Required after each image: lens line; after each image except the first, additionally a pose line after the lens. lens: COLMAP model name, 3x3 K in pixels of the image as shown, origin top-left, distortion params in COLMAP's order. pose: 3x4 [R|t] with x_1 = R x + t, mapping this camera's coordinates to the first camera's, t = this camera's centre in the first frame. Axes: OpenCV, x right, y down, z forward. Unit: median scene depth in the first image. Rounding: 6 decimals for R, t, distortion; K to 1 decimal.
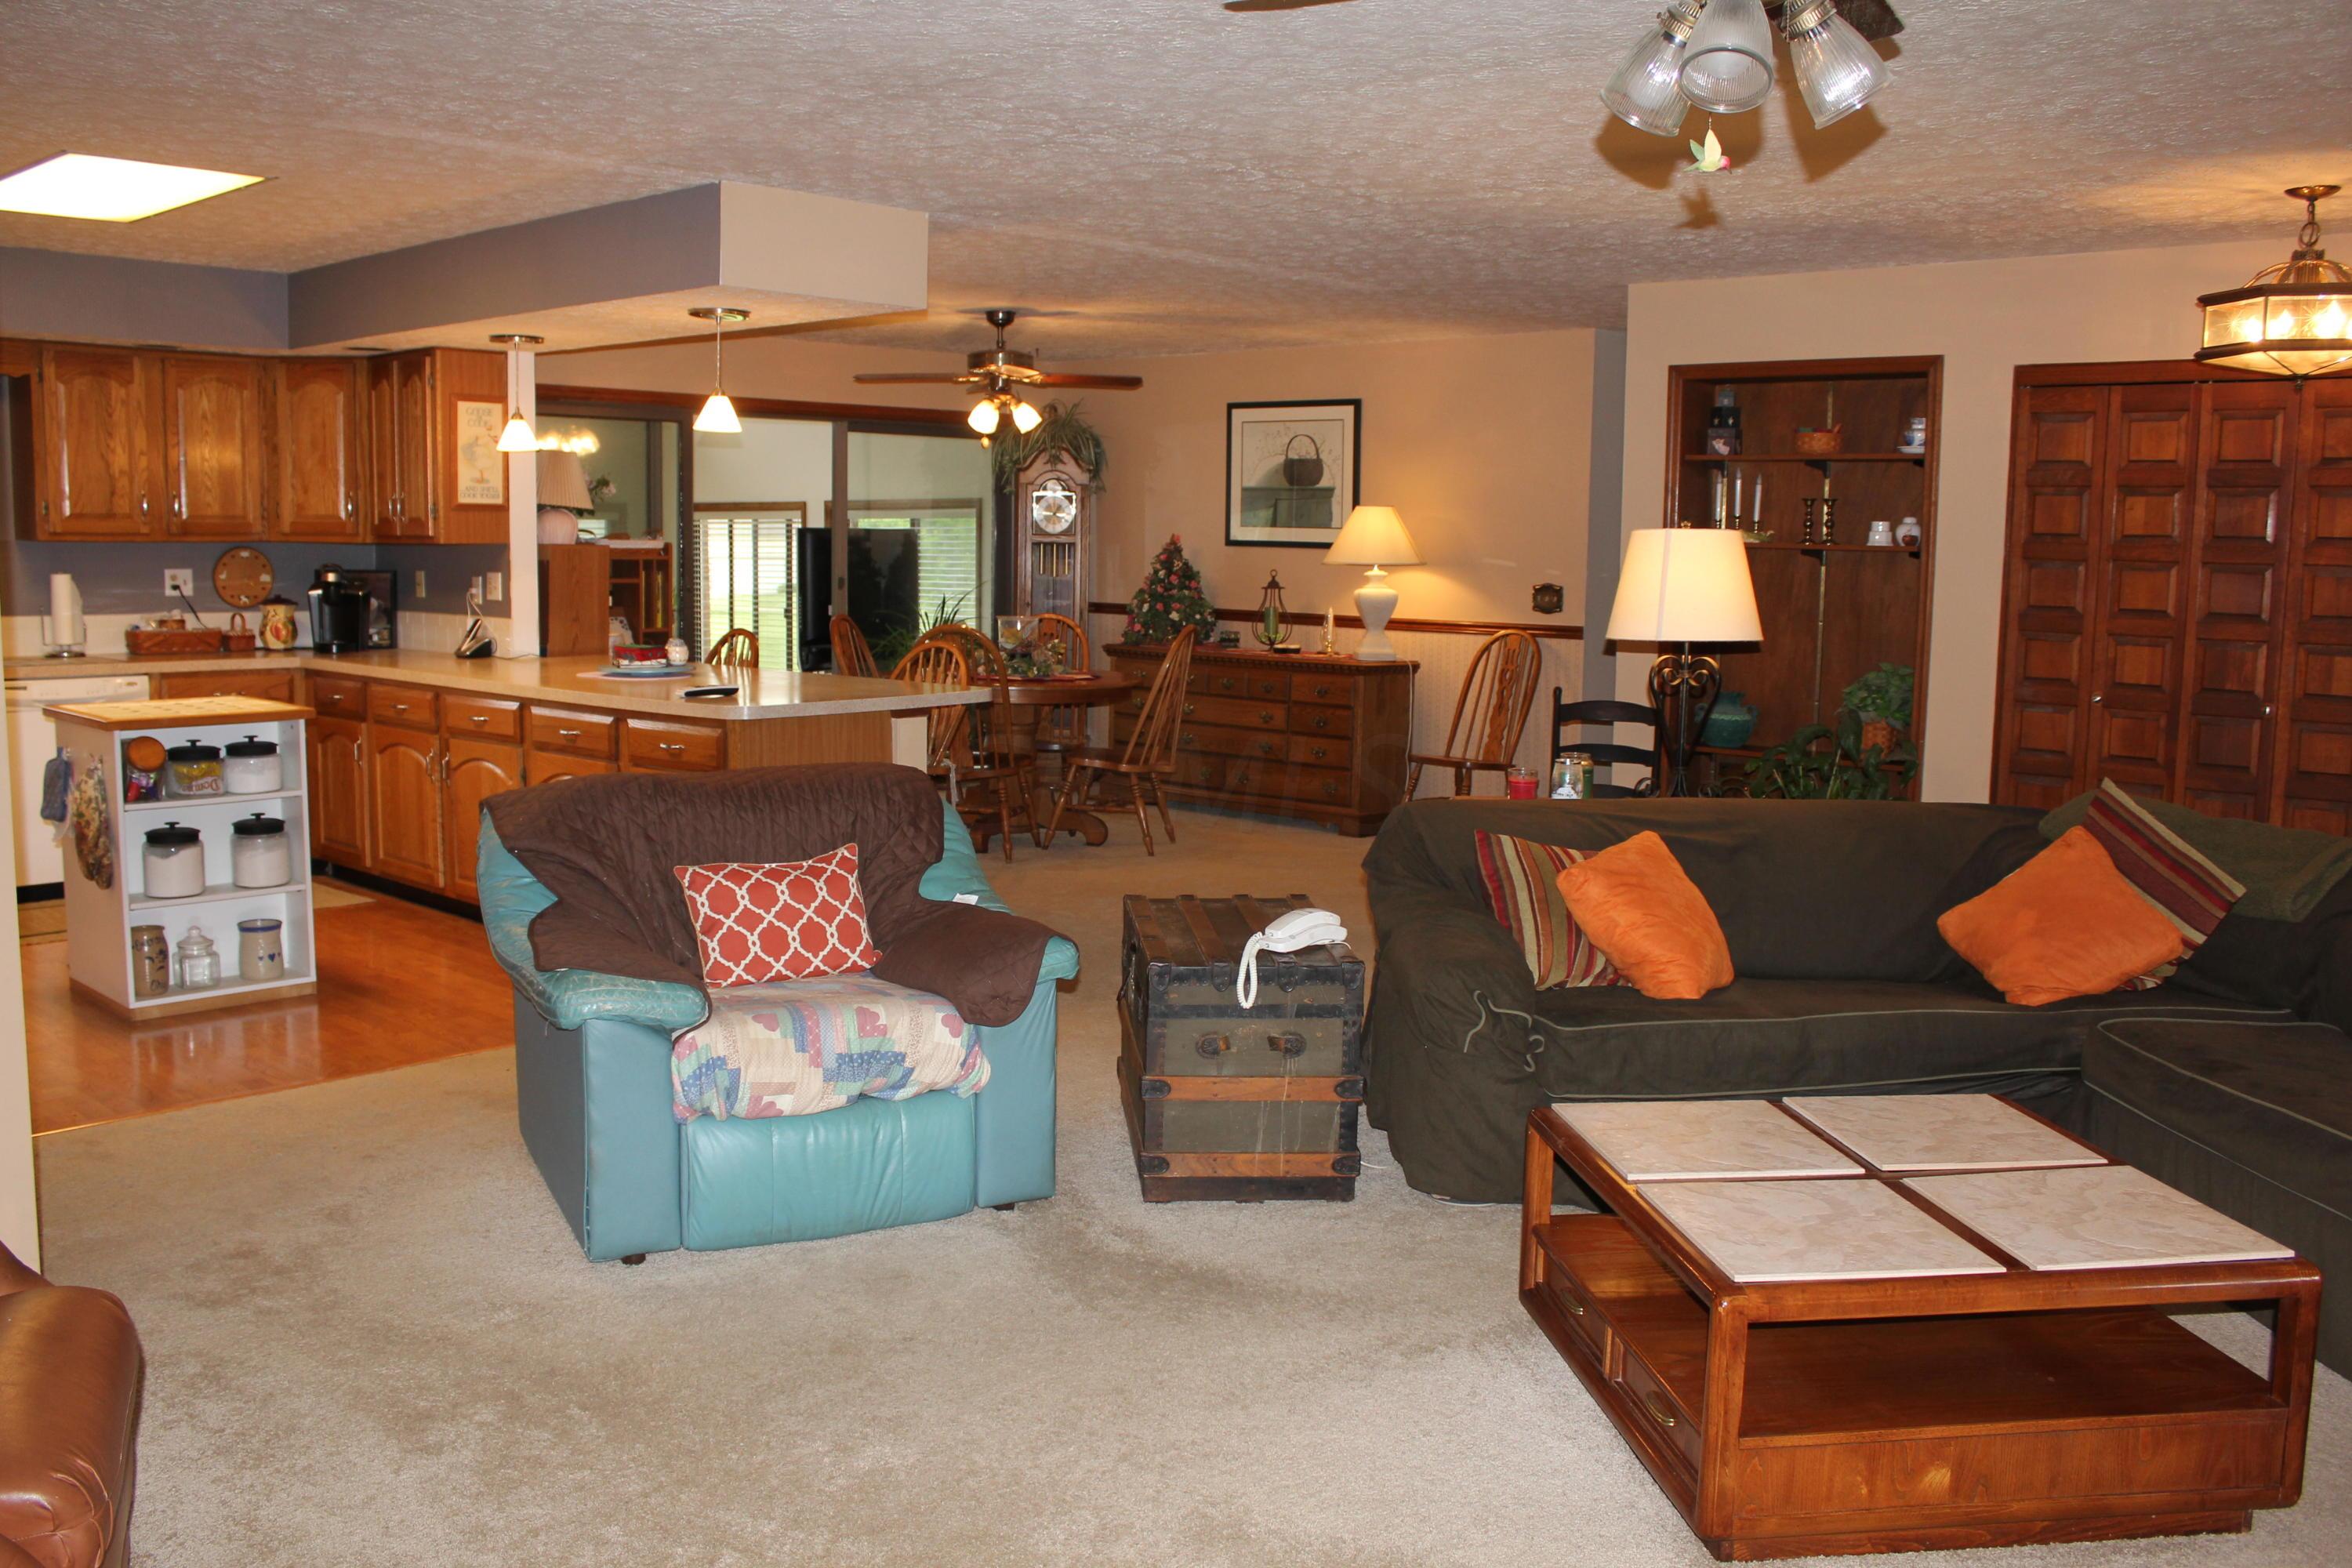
lens RADIAL K [[1977.2, 0, 1168.7], [0, 1977.2, 783.2], [0, 0, 1]] dist [-0.163472, 0.142455]
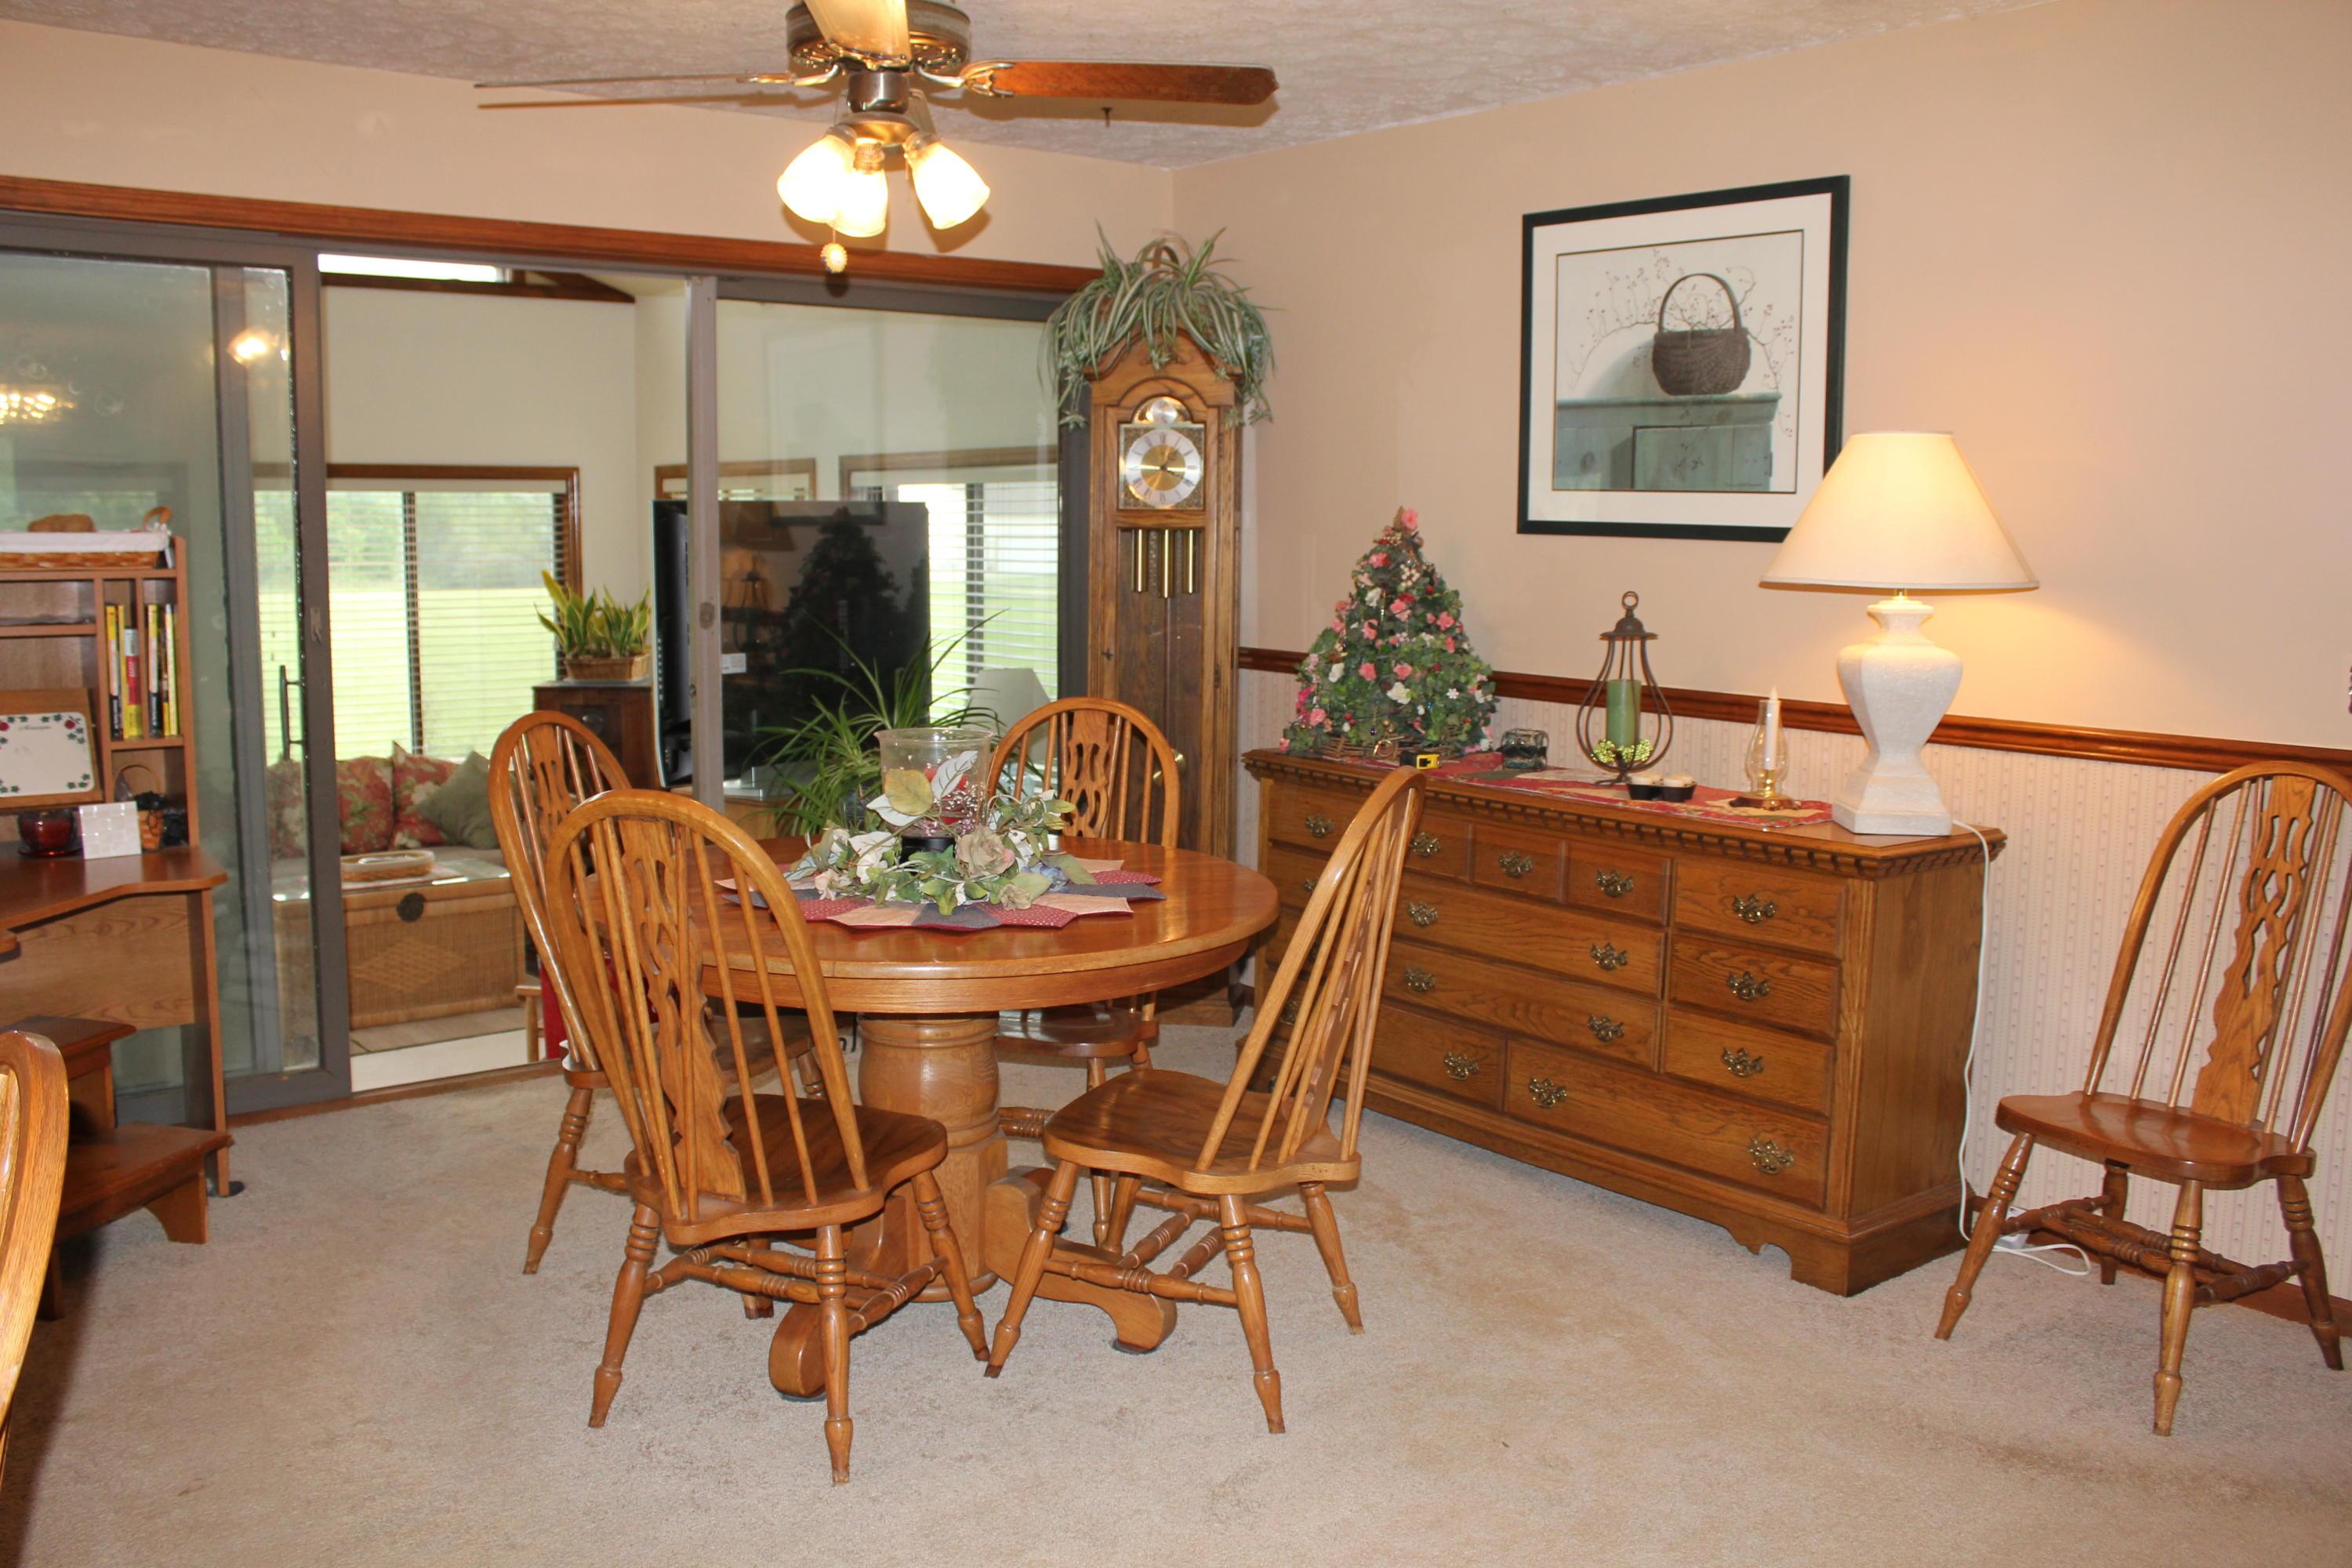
lens RADIAL K [[2000.9, 0, 1167.0], [0, 2000.9, 772.4], [0, 0, 1]] dist [-0.163004, 0.154507]
pose [[0.987844, 0.012780, -0.154921, 0.029750], [-0.012183, 0.999914, 0.004805, -0.097183], [0.154969, -0.002859, 0.987915, 0.781072]]
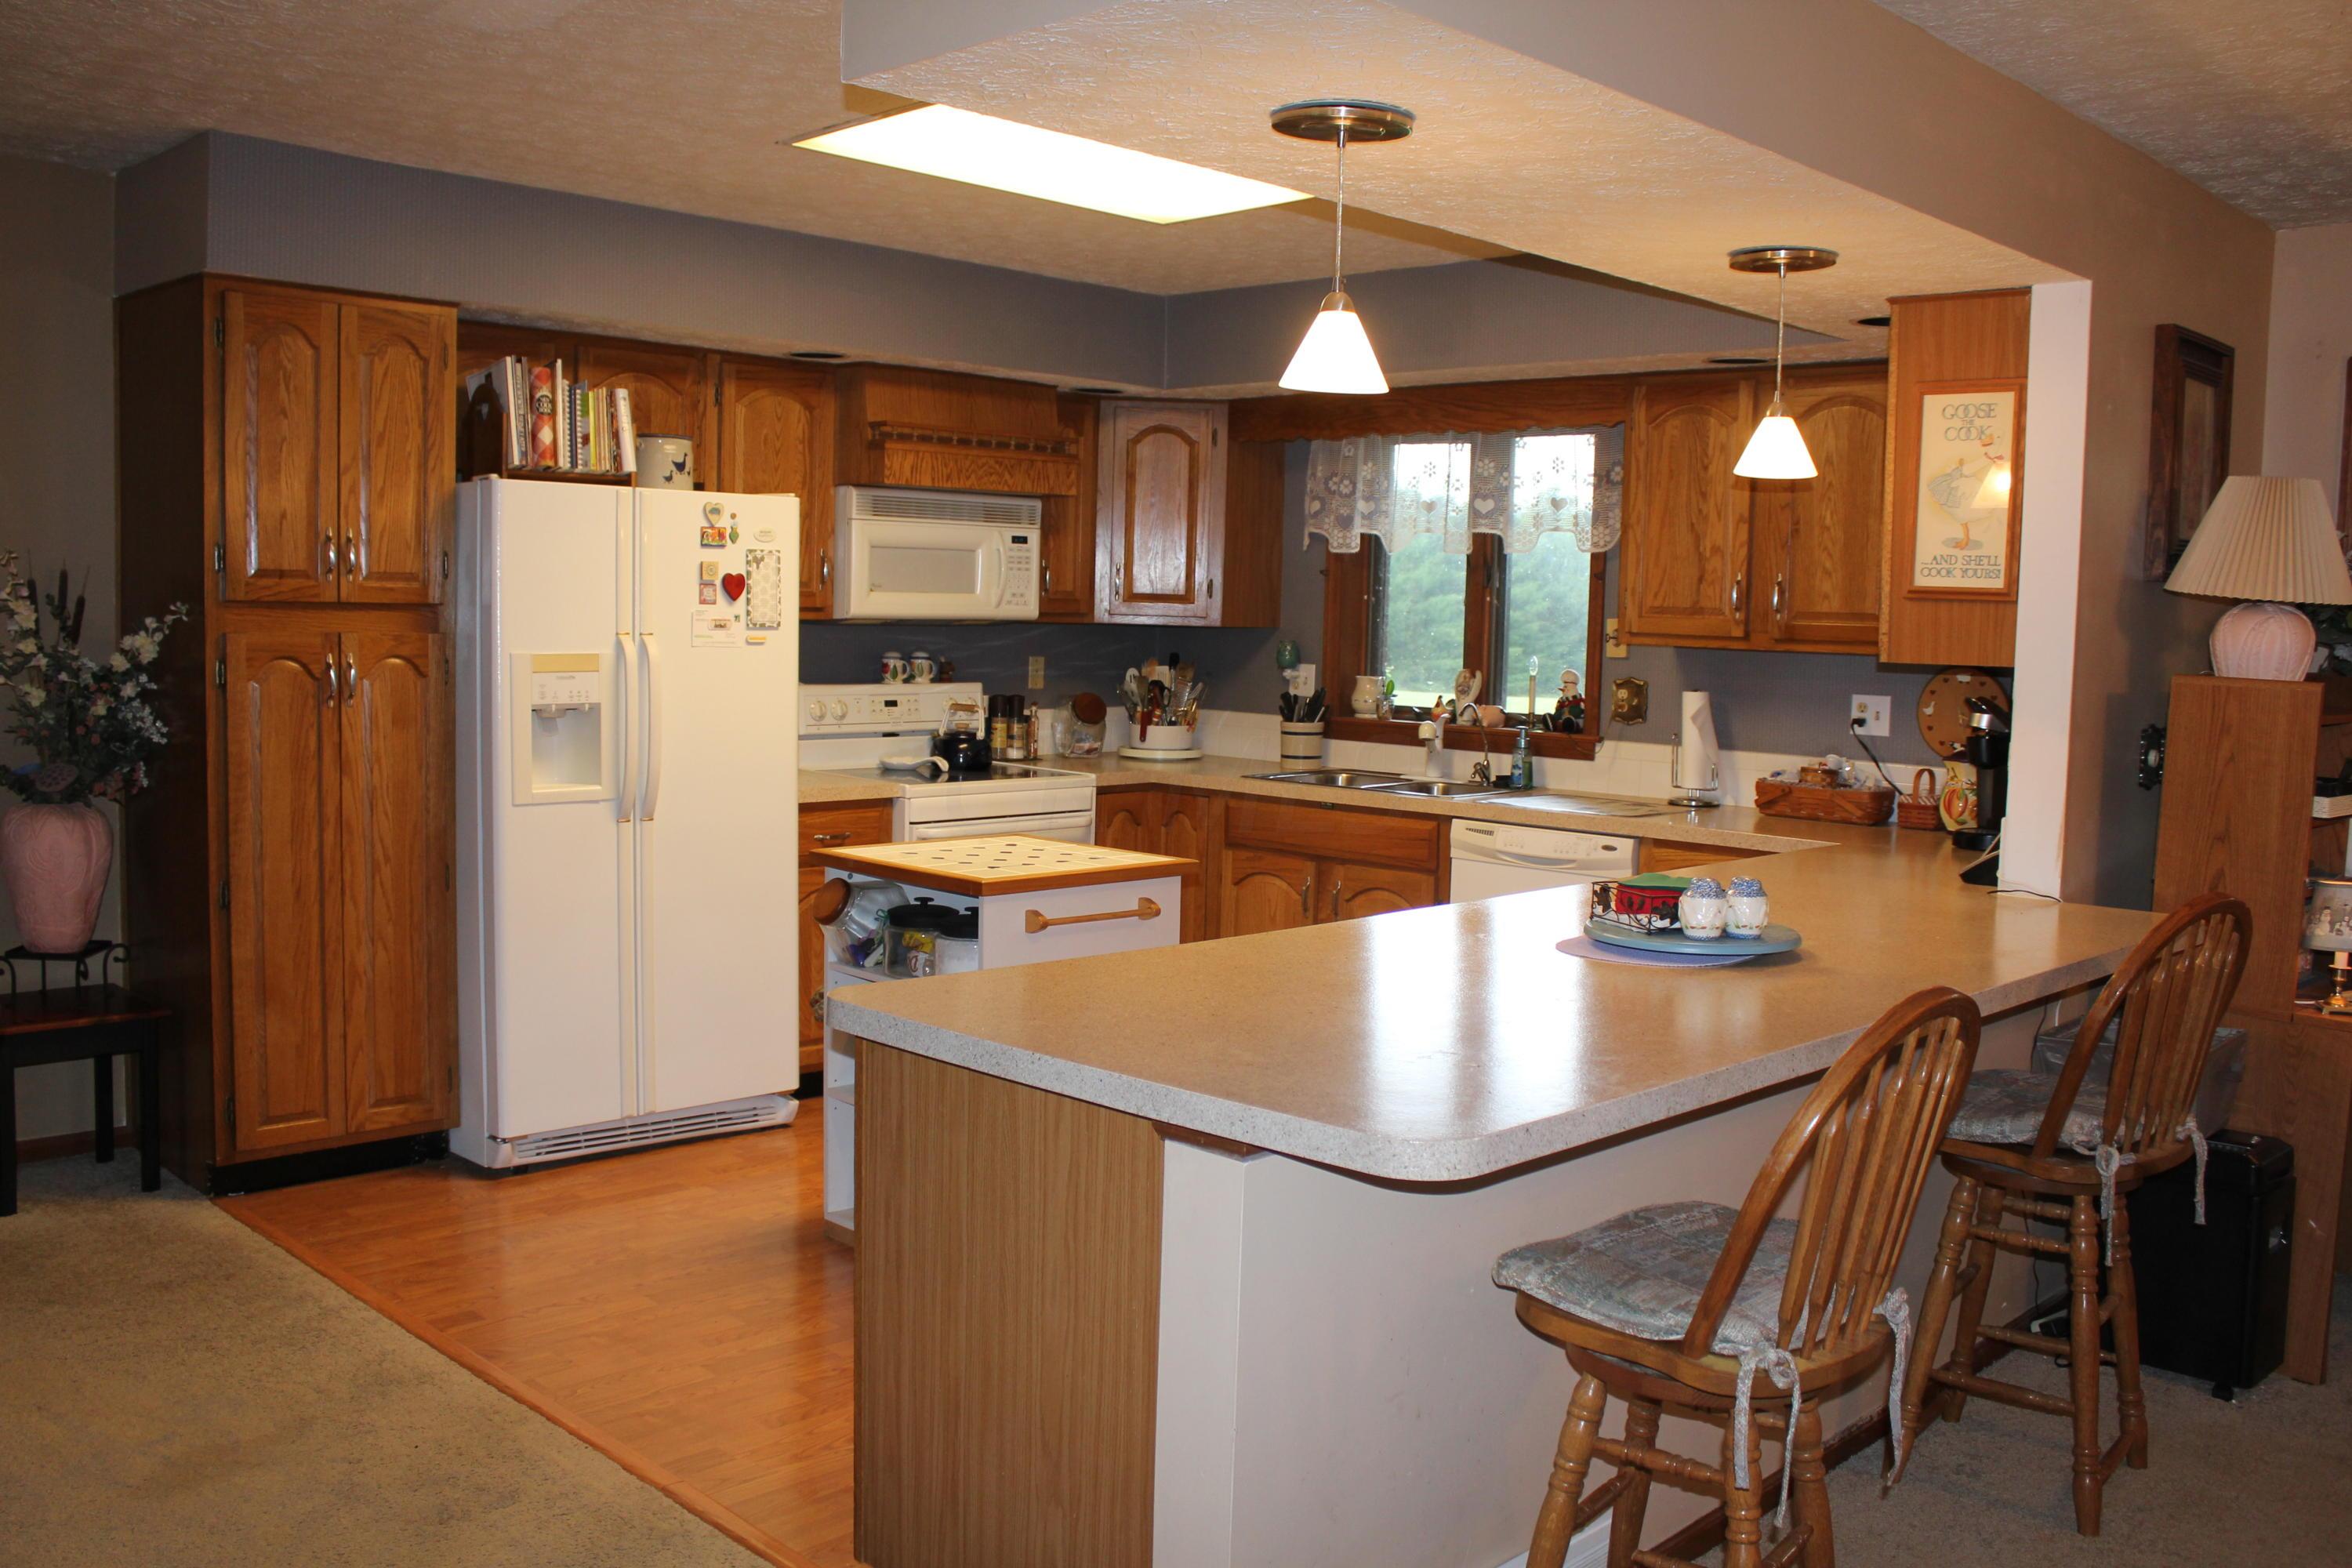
lens RADIAL K [[2000.9, 0, 1167.0], [0, 2000.9, 772.4], [0, 0, 1]] dist [-0.163004, 0.154507]
pose [[-0.033234, 0.063707, -0.997415, 0.182831], [-0.149476, 0.986425, 0.067986, -0.102900], [0.988207, 0.151349, -0.023260, 0.838249]]
